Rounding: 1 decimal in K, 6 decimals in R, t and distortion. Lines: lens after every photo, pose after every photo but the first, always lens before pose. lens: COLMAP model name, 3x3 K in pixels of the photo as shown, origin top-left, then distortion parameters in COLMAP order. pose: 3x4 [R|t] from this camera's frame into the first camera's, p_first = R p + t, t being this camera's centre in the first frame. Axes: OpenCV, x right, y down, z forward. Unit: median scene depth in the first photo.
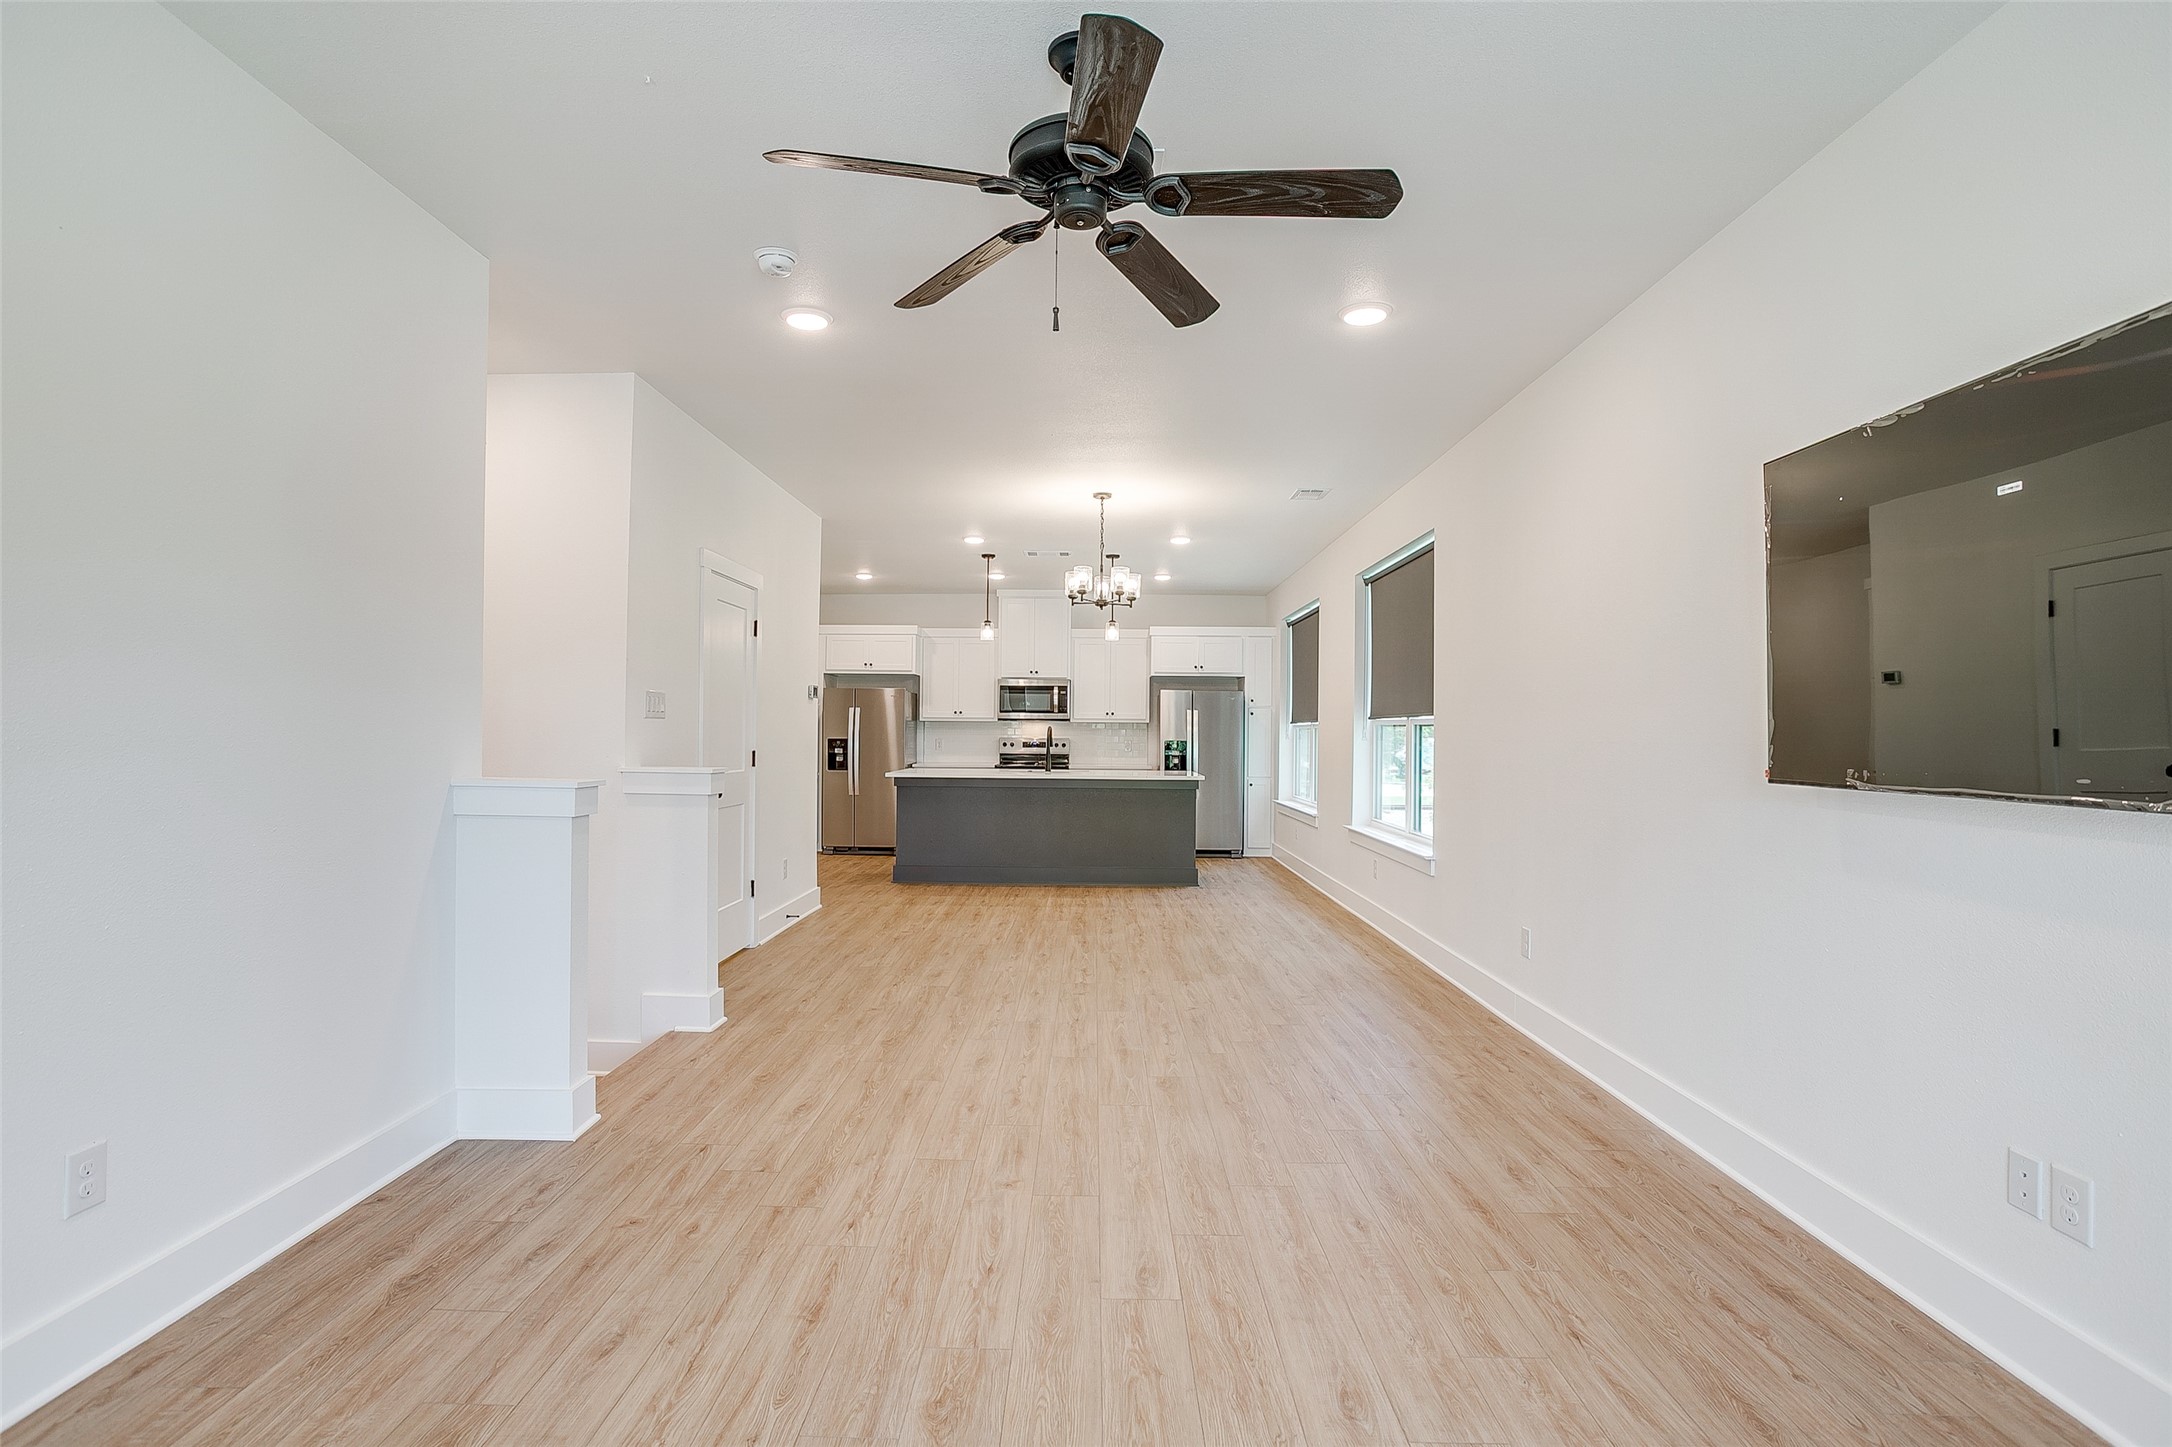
lens RADIAL K [[1068.6, 0, 1083.7], [0, 1068.6, 727.4], [0, 0, 1]] dist [-0.010749, 0.009075]
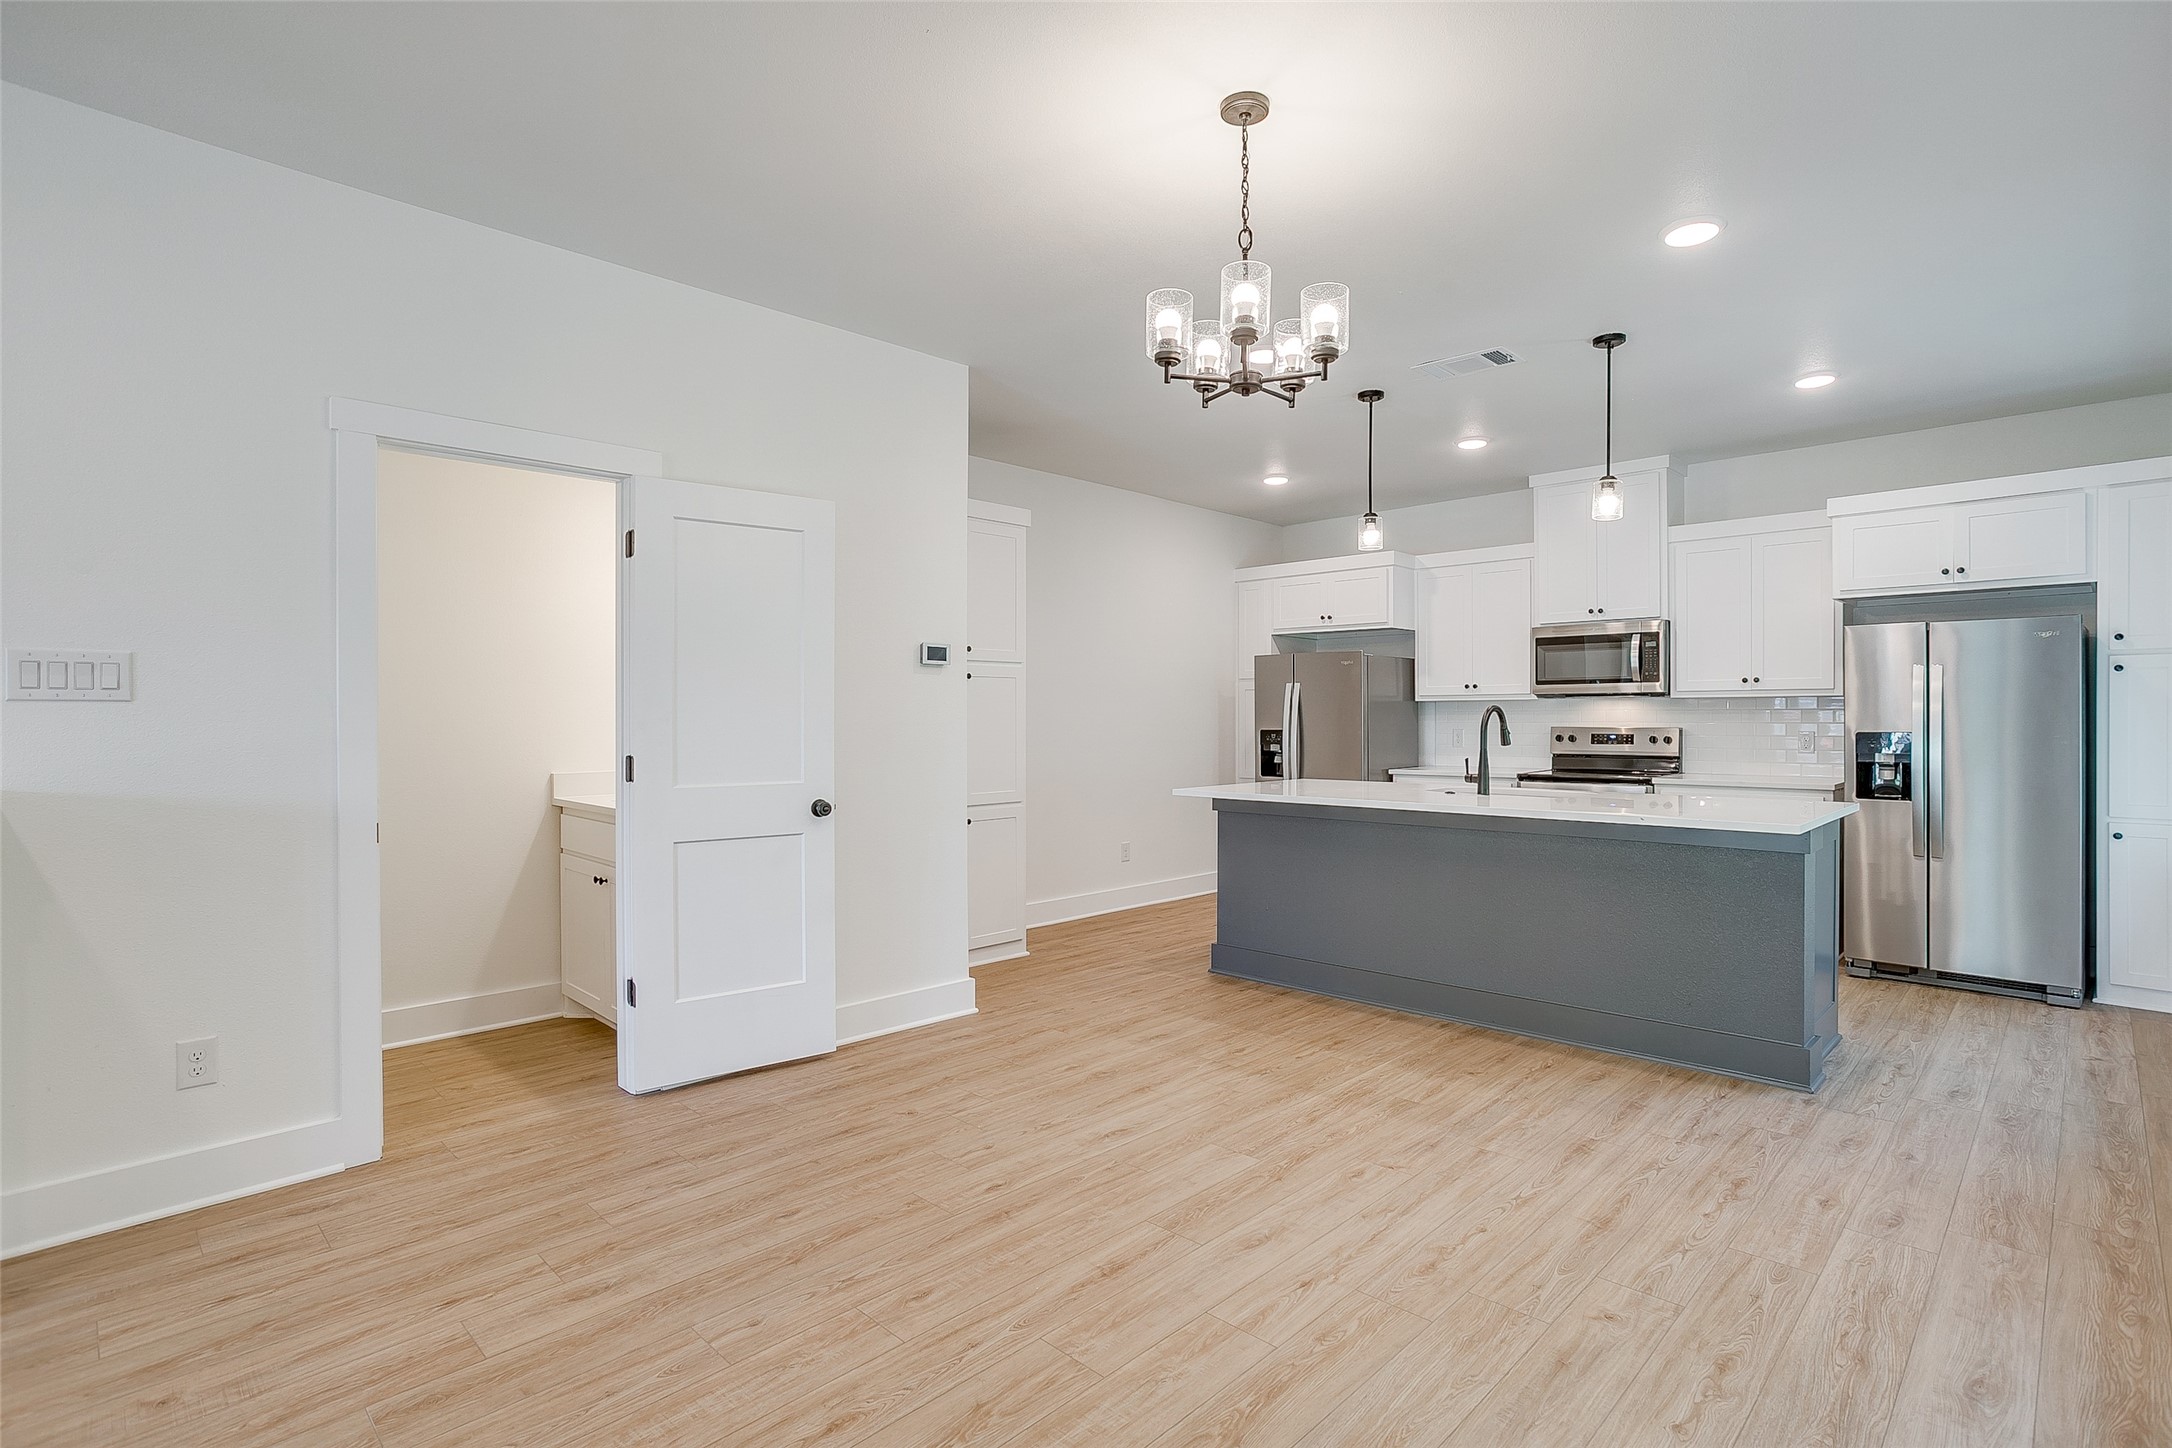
lens RADIAL K [[1068.6, 0, 1090.1], [0, 1068.6, 726.9], [0, 0, 1]] dist [-0.010749, 0.009075]
pose [[0.735932, -0.004795, -0.677038, 0.139267], [0.012930, 0.999892, 0.006973, 0.002405], [0.676932, -0.013886, 0.735915, 0.400490]]
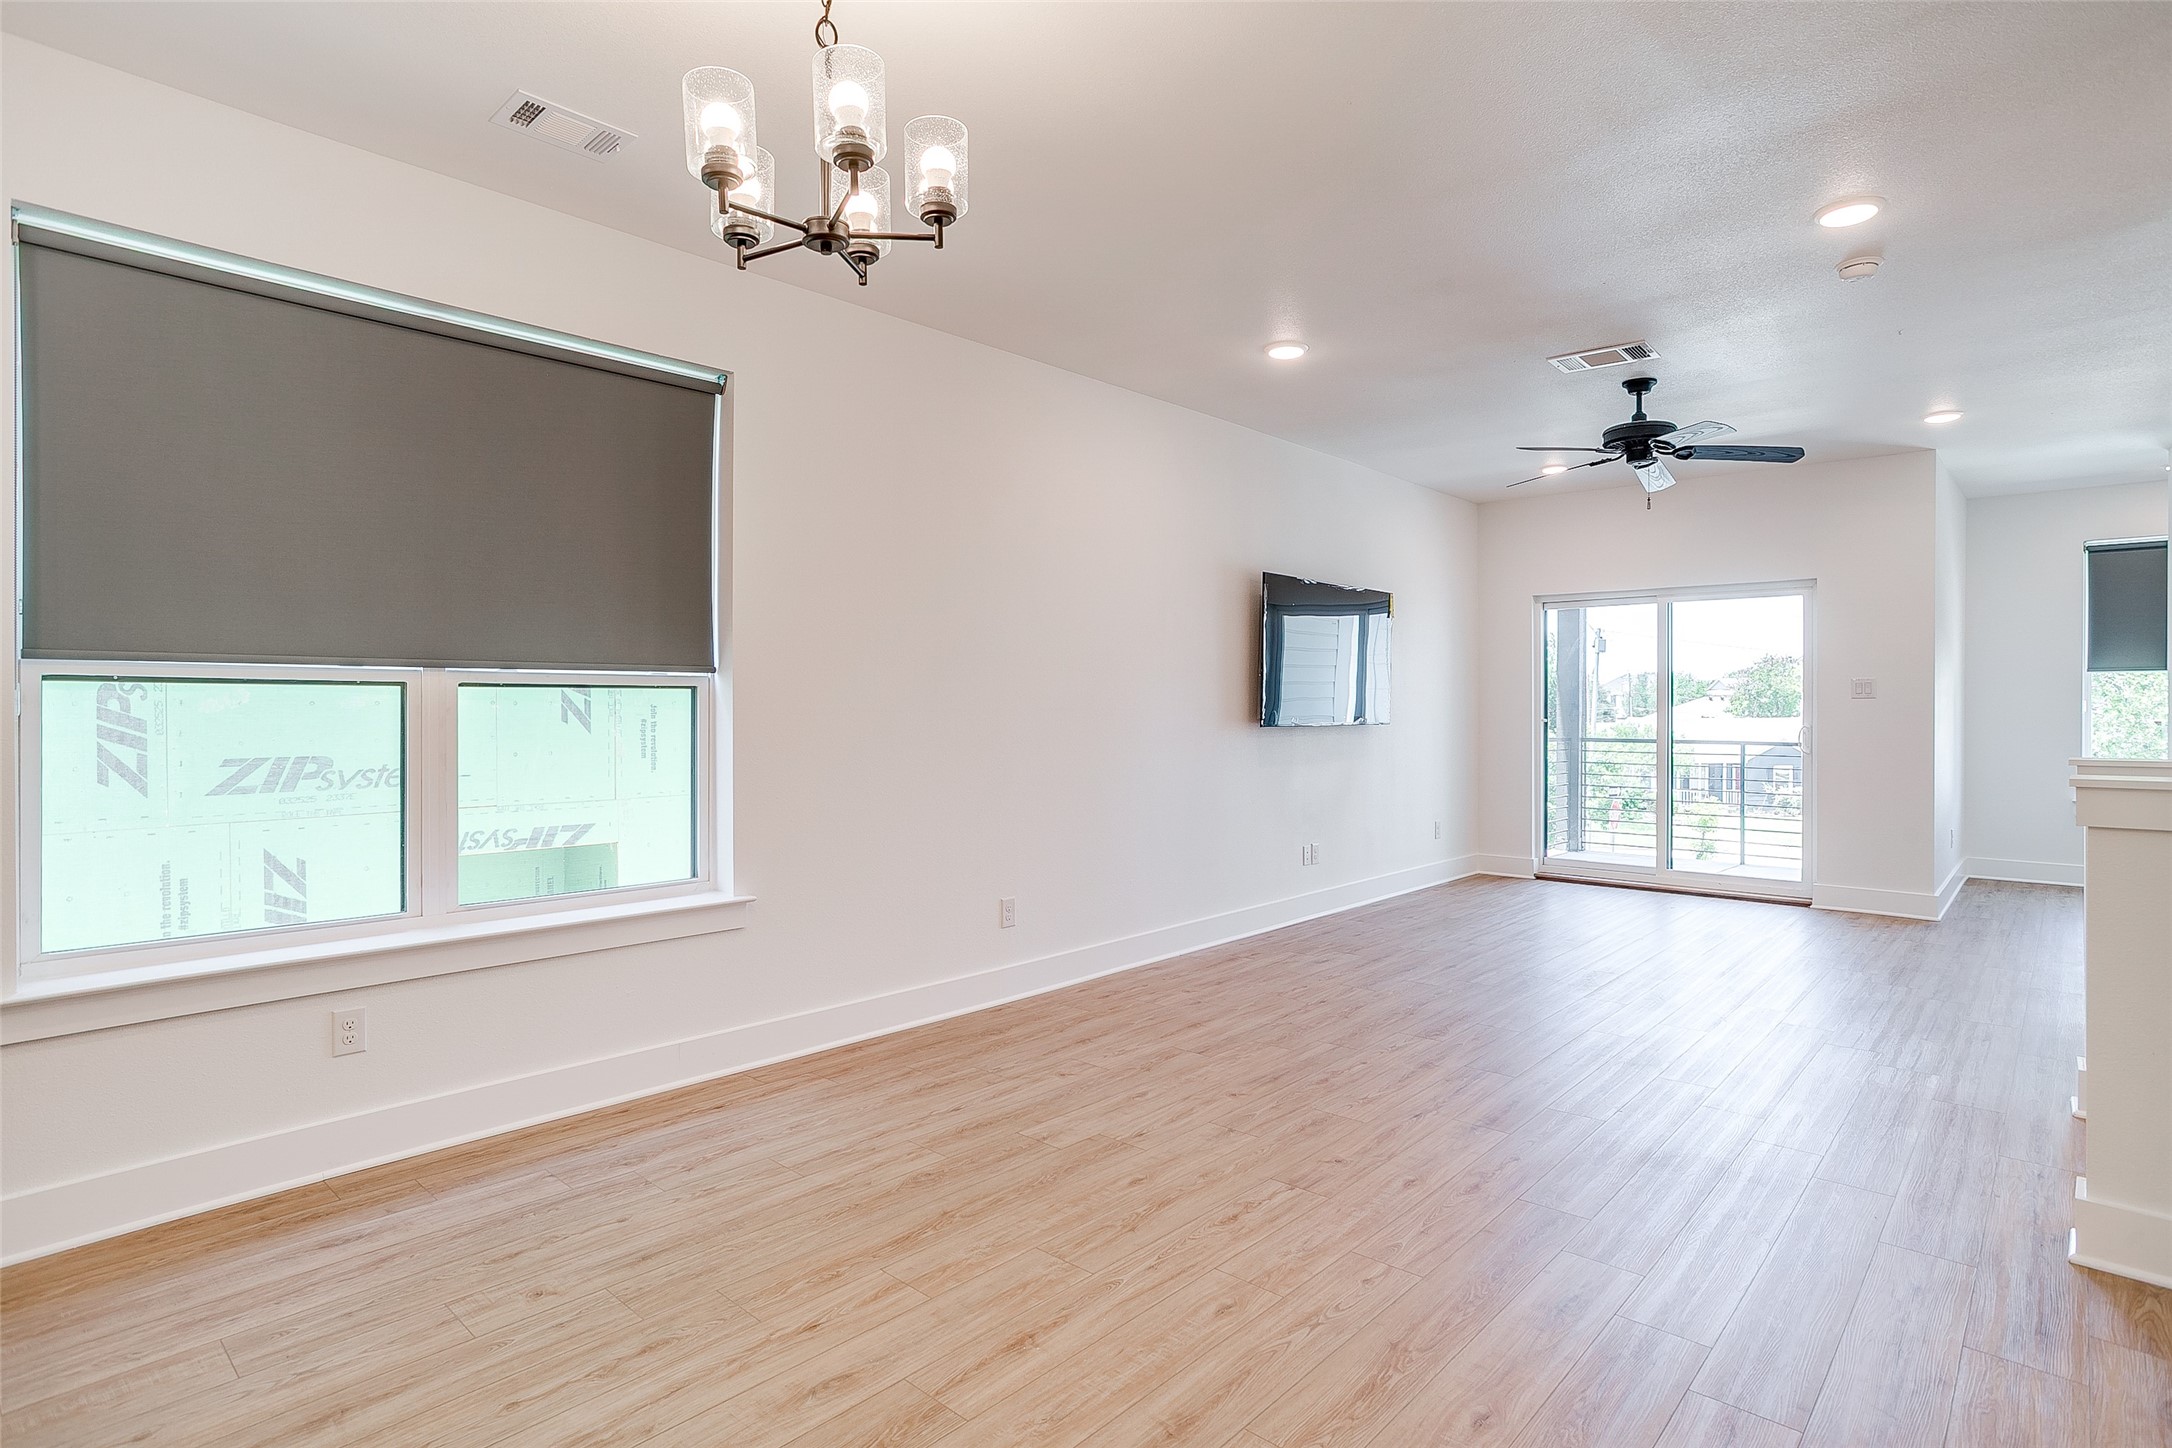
lens RADIAL K [[1127.7, 0, 1086.9], [0, 1127.7, 713.2], [0, 0, 1]] dist [-0.004289, -0.000953]
pose [[-0.758470, -0.015821, 0.651516, -3.303811], [-0.013042, 0.999874, 0.009097, -0.008130], [-0.651578, -0.001598, -0.758580, 4.139924]]
